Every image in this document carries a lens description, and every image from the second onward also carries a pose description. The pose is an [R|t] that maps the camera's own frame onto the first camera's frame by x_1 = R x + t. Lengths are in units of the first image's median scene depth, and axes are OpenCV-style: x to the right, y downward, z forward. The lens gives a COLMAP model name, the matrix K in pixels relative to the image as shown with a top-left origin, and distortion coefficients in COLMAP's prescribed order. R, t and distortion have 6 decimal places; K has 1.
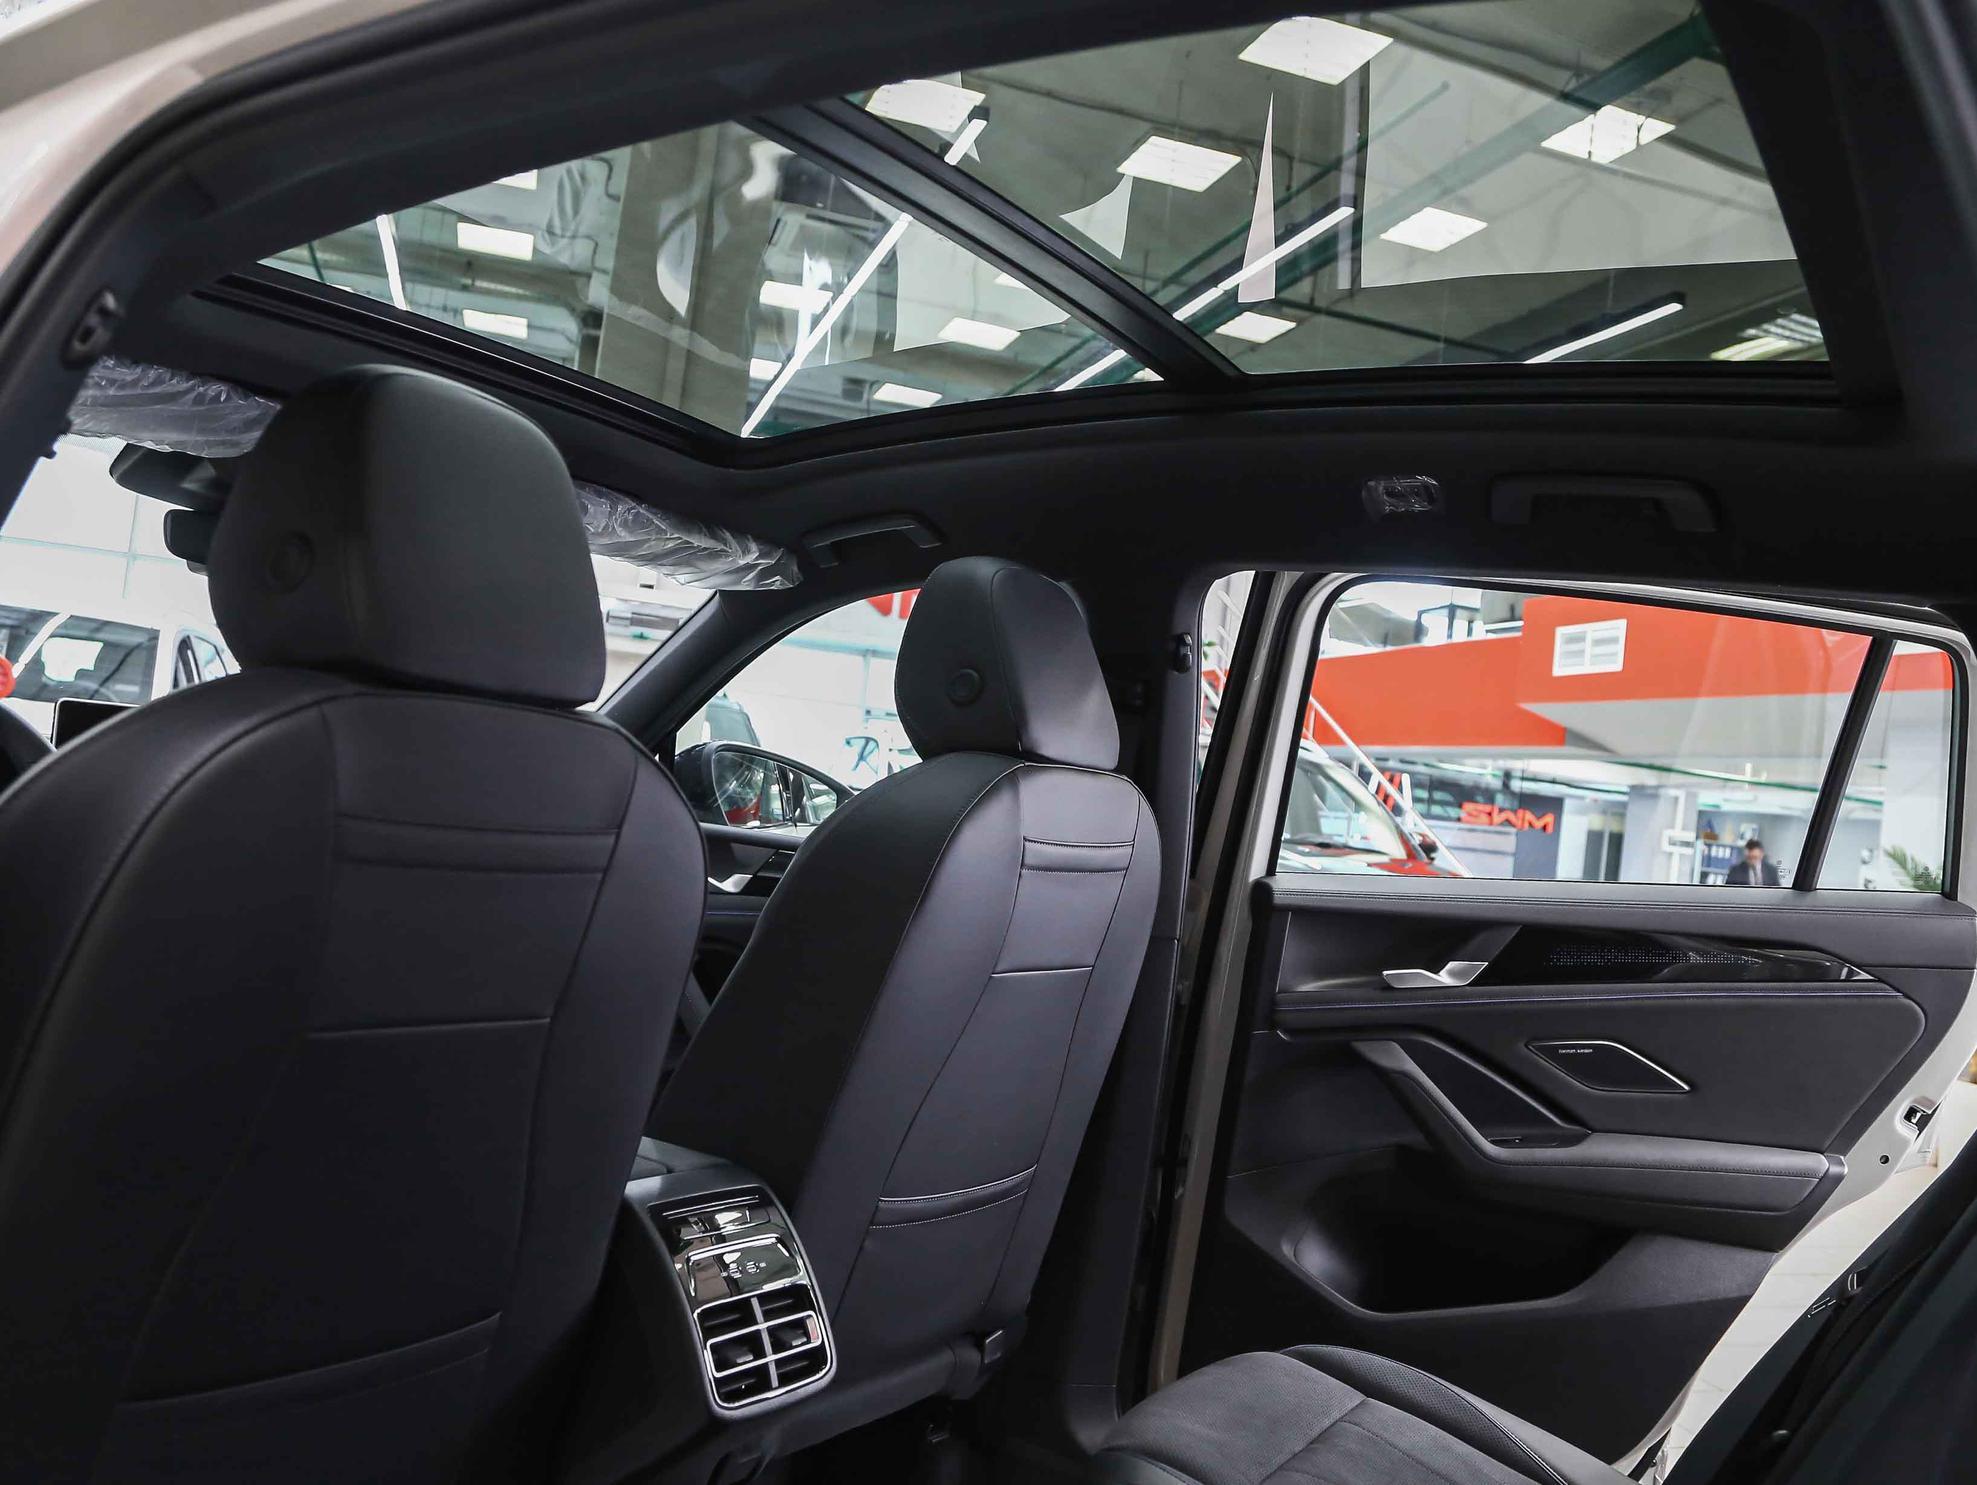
lens RADIAL K [[1579.8, 0, 996.4], [0, 1579.8, 776.9], [0, 0, 1]] dist [-0.124630, 0.058164]
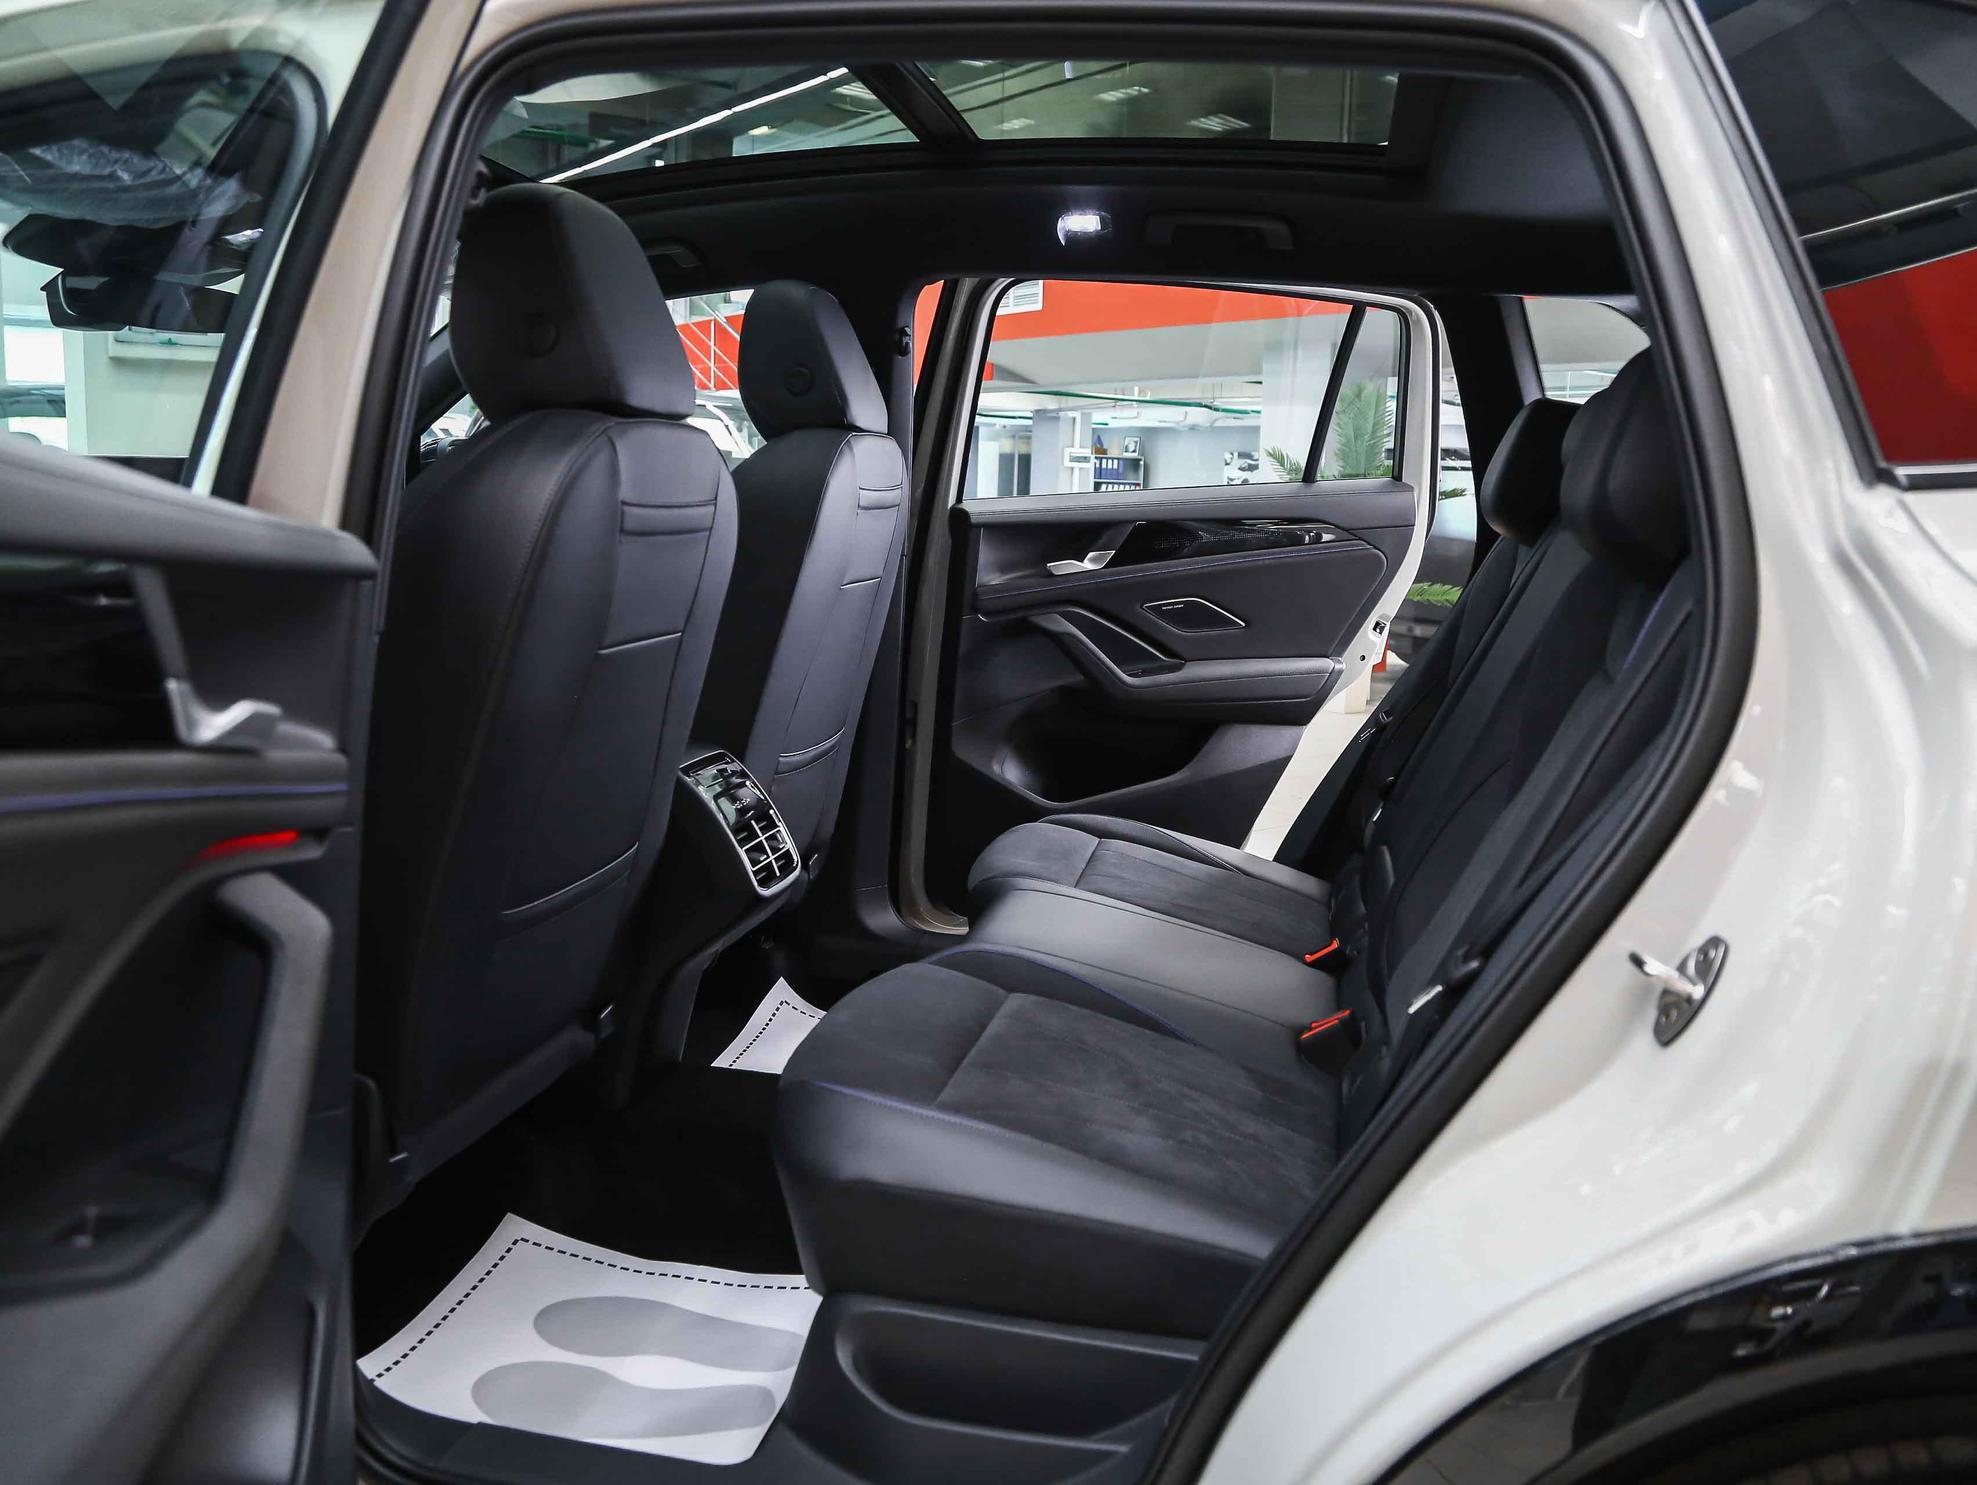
lens RADIAL K [[1579.8, 0, 996.4], [0, 1579.8, 776.9], [0, 0, 1]] dist [-0.124630, 0.058164]
pose [[0.918168, -0.155291, 0.364490, -0.337211], [0.071163, 0.969662, 0.233864, -0.023924], [-0.389749, -0.188788, 0.901363, -0.288773]]
